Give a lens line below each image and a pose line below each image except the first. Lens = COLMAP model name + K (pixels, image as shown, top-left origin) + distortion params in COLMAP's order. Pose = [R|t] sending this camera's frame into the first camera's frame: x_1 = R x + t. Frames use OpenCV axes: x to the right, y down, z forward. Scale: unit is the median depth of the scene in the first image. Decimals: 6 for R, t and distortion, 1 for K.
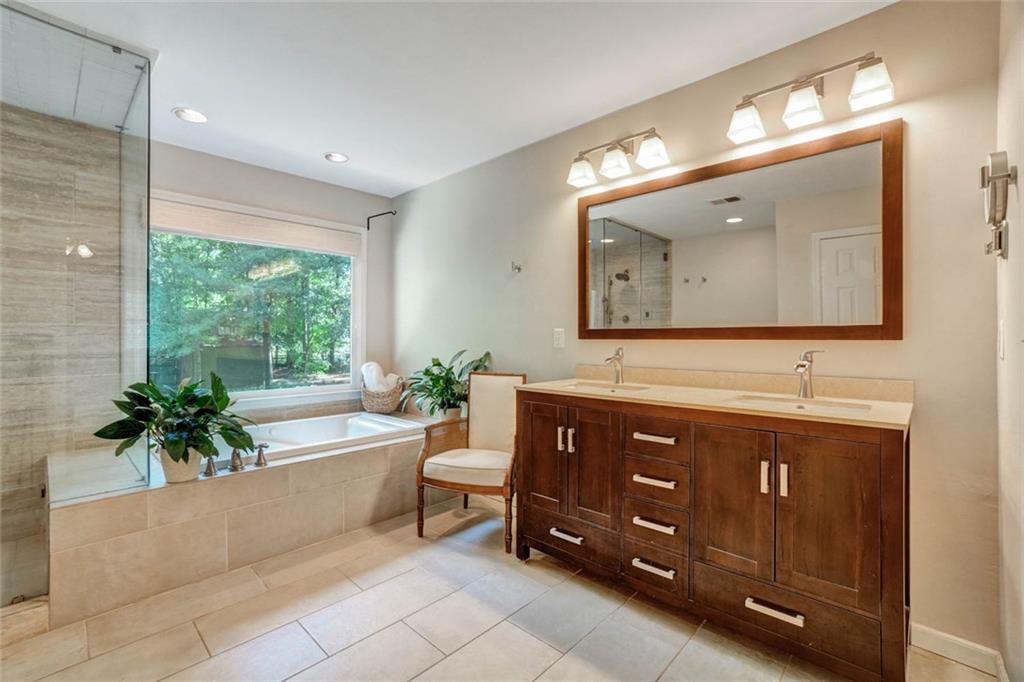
lens RADIAL K [[452.3, 0, 534.5], [0, 452.3, 336.2], [0, 0, 1]] dist [-0.041075, 0.014150]
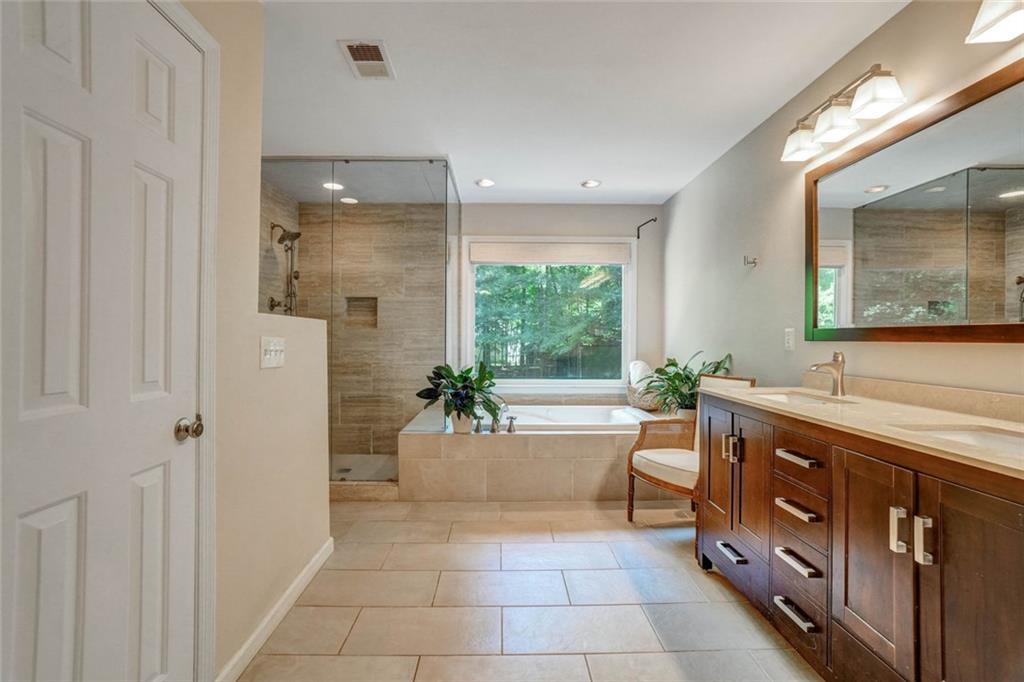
lens RADIAL K [[452.3, 0, 501.5], [0, 452.3, 336.3], [0, 0, 1]] dist [-0.041075, 0.014150]
pose [[0.697609, 0.000319, -0.716479, 0.319375], [-0.001219, 0.999999, -0.000741, -0.000444], [0.716478, 0.001390, 0.697609, 0.017021]]
